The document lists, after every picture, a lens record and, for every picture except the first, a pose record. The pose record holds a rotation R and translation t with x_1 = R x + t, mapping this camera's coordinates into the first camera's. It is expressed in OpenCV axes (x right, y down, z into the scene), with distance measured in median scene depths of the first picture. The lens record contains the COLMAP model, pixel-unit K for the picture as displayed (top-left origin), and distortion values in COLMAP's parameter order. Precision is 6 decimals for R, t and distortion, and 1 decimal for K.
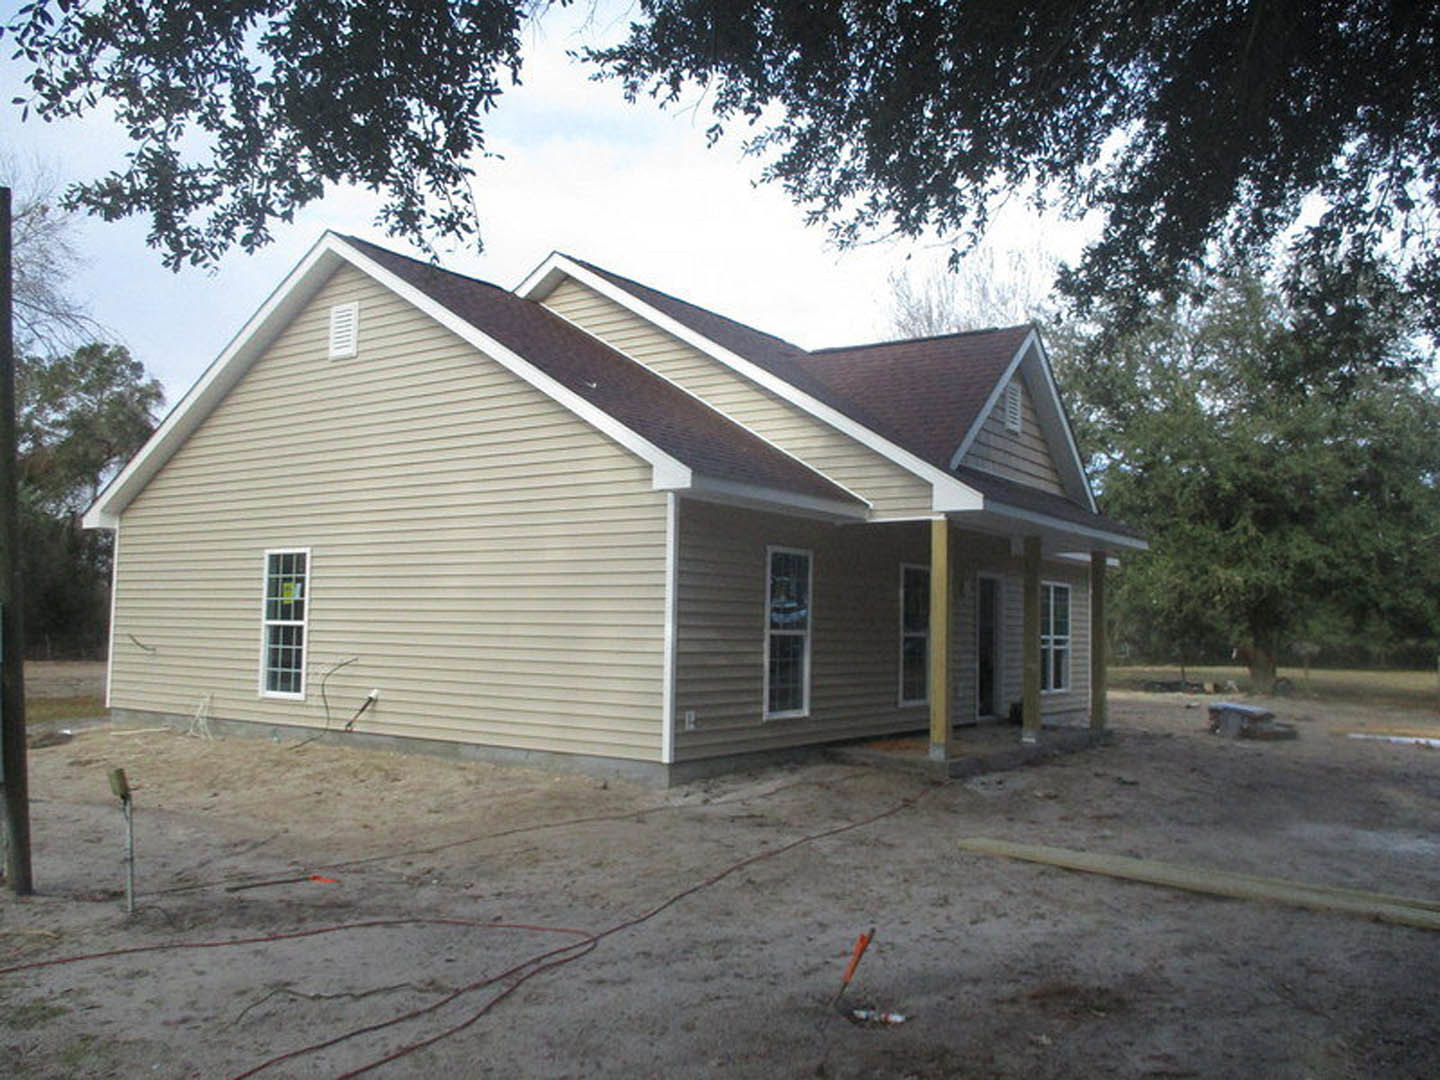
lens RADIAL K [[1211.9, 0, 720.0], [0, 1211.9, 540.0], [0, 0, 1]] dist [-0.013027, -0.005878]
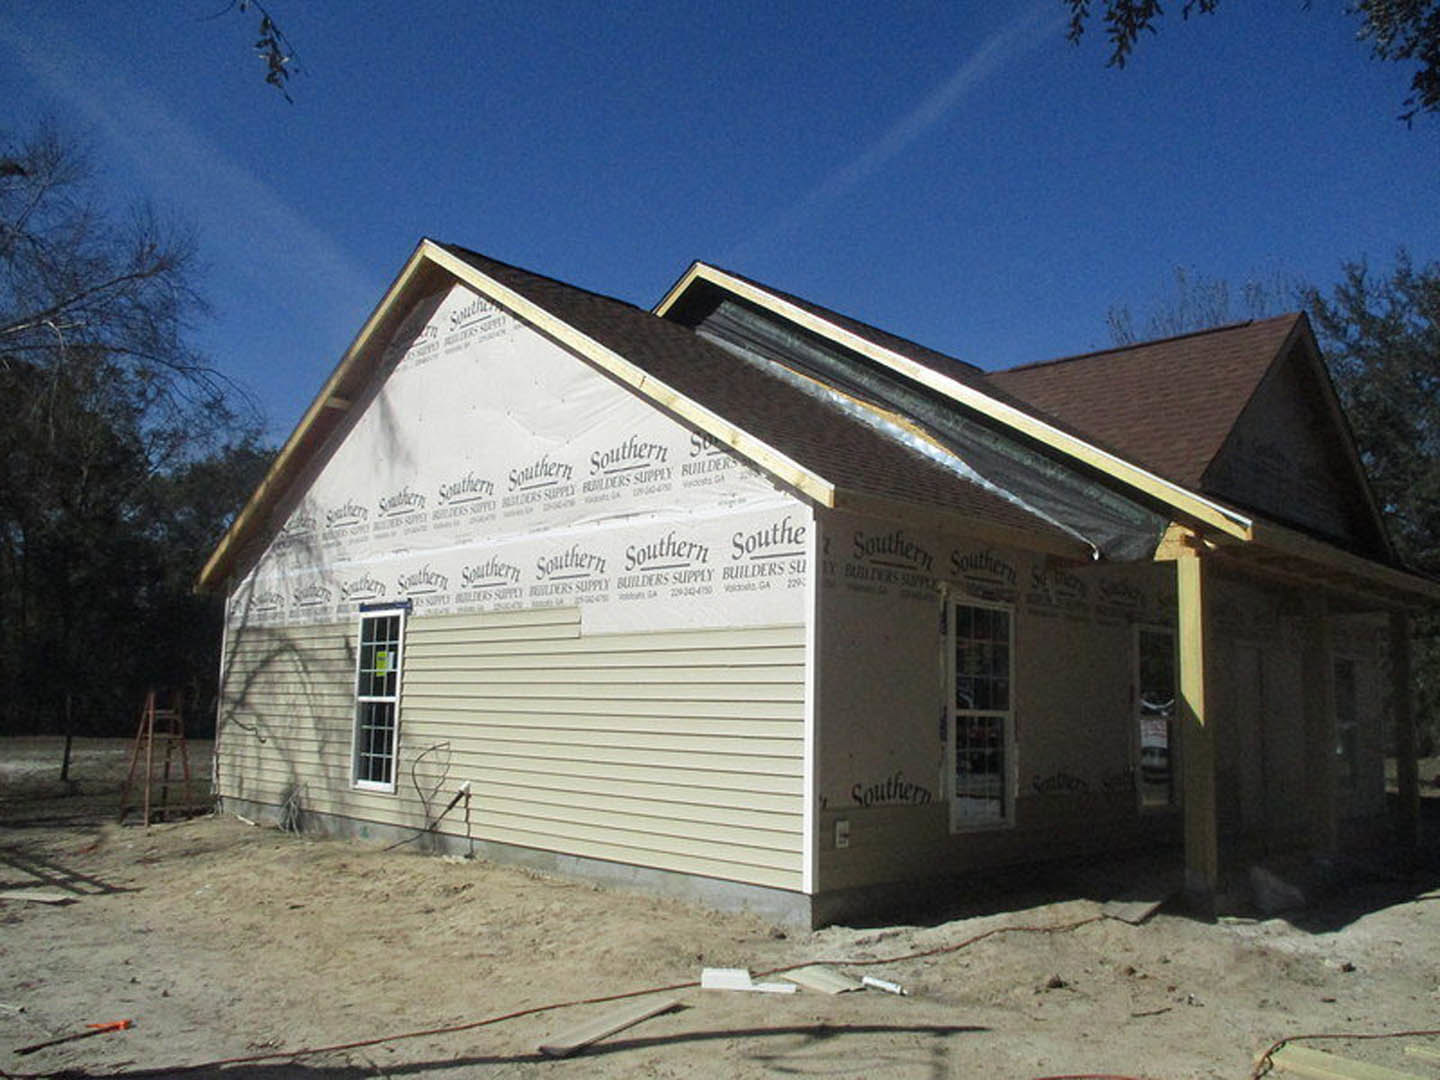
lens RADIAL K [[1211.9, 0, 720.0], [0, 1211.9, 540.0], [0, 0, 1]] dist [-0.013027, -0.005878]
pose [[0.984736, -0.017797, -0.173144, 0.025343], [0.005864, 0.997586, -0.069187, 0.017484], [0.173957, 0.067116, 0.982463, 0.203074]]
